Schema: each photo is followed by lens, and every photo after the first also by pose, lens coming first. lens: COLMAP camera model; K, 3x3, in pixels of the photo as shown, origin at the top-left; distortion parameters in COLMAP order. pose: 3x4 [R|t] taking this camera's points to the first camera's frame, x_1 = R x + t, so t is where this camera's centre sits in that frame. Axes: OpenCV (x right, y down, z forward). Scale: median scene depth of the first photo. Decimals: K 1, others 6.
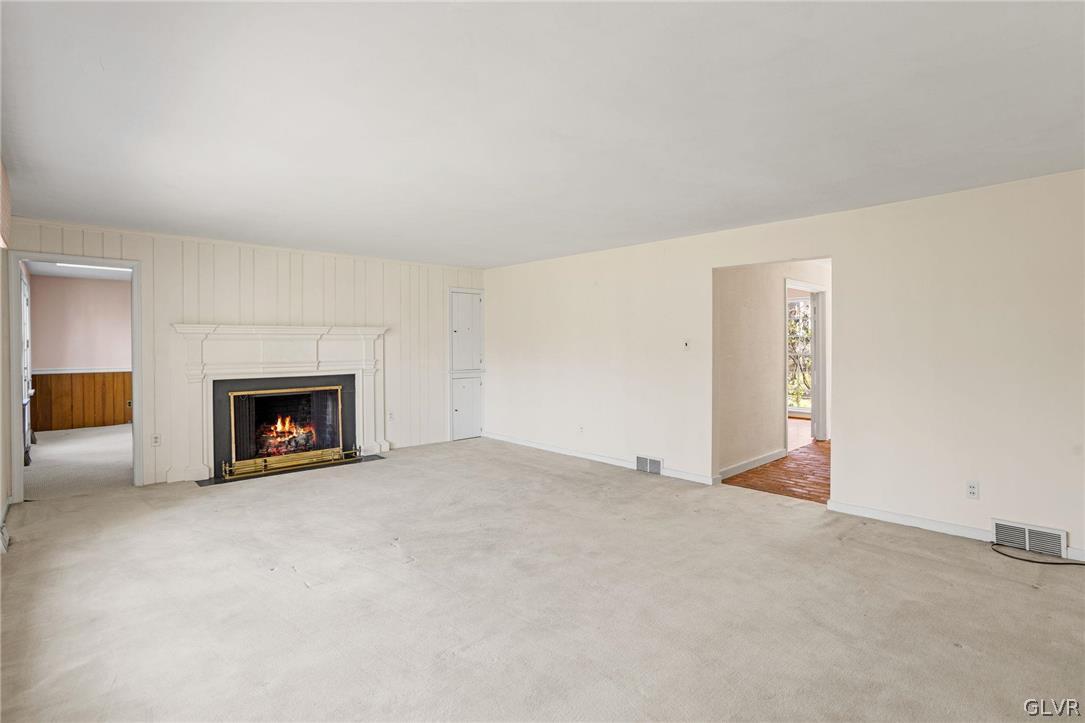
lens RADIAL K [[533.1, 0, 548.2], [0, 533.1, 344.4], [0, 0, 1]] dist [-0.048028, 0.027777]
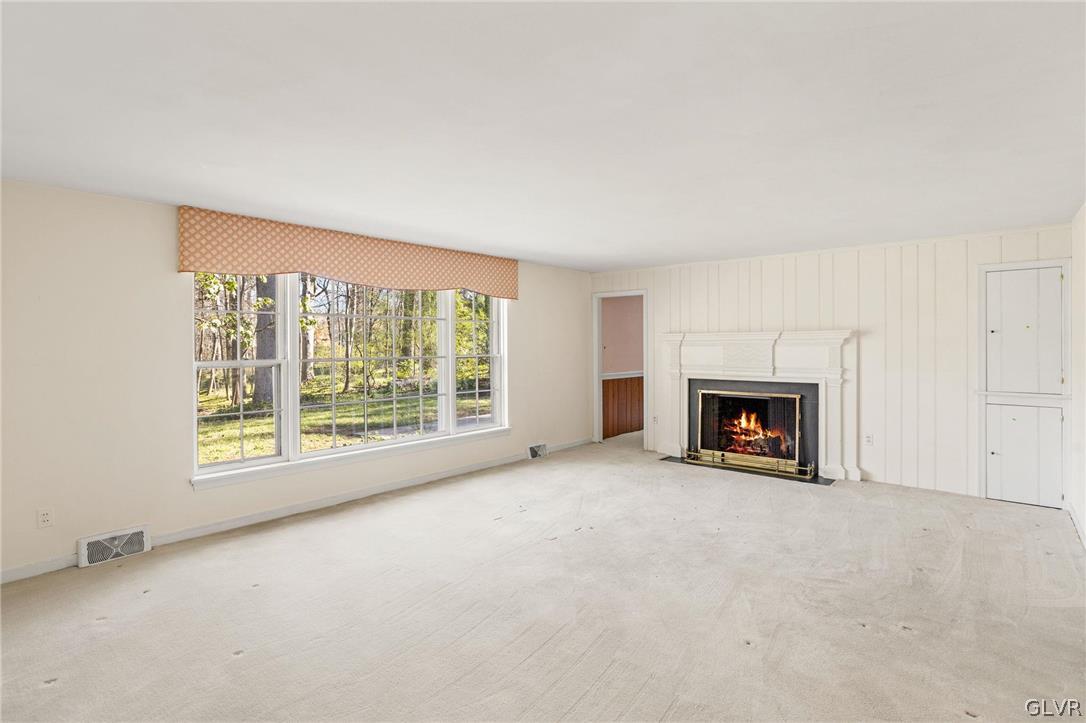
lens RADIAL K [[533.5, 0, 548.7], [0, 533.5, 344.4], [0, 0, 1]] dist [-0.048028, 0.027777]
pose [[0.107071, -0.000056, -0.994251, 0.493688], [-0.000562, 1.000000, -0.000117, -0.009838], [0.994251, 0.000571, 0.107071, 0.480954]]
